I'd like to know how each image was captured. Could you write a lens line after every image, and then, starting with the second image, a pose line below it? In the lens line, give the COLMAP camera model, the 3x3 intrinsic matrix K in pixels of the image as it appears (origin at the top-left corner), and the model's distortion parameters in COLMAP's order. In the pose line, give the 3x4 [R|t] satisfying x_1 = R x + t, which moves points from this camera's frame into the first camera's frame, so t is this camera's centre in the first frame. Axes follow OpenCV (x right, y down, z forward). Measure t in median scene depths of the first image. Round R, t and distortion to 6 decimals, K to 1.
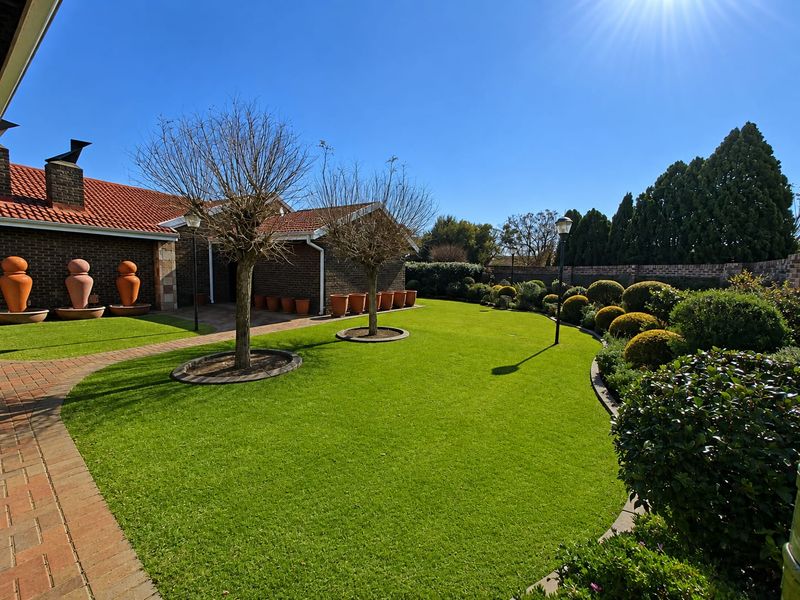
lens RADIAL K [[324.1, 0, 396.2], [0, 324.1, 302.2], [0, 0, 1]] dist [0.003576, -0.000079]
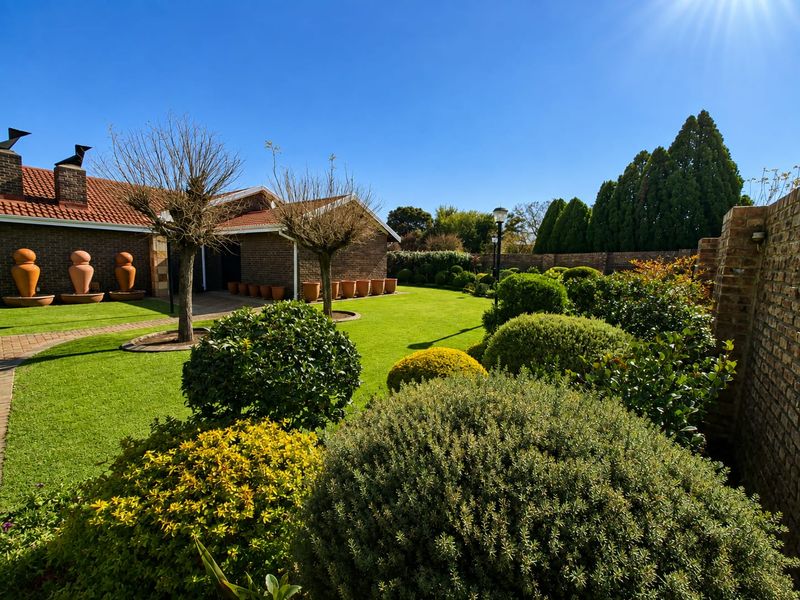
lens RADIAL K [[324.1, 0, 404.0], [0, 324.1, 295.0], [0, 0, 1]] dist [0.003576, -0.000079]
pose [[0.998558, -0.000543, -0.053679, 0.200009], [0.001008, 0.999962, 0.008634, 0.012605], [0.053673, -0.008676, 0.998521, -0.071933]]
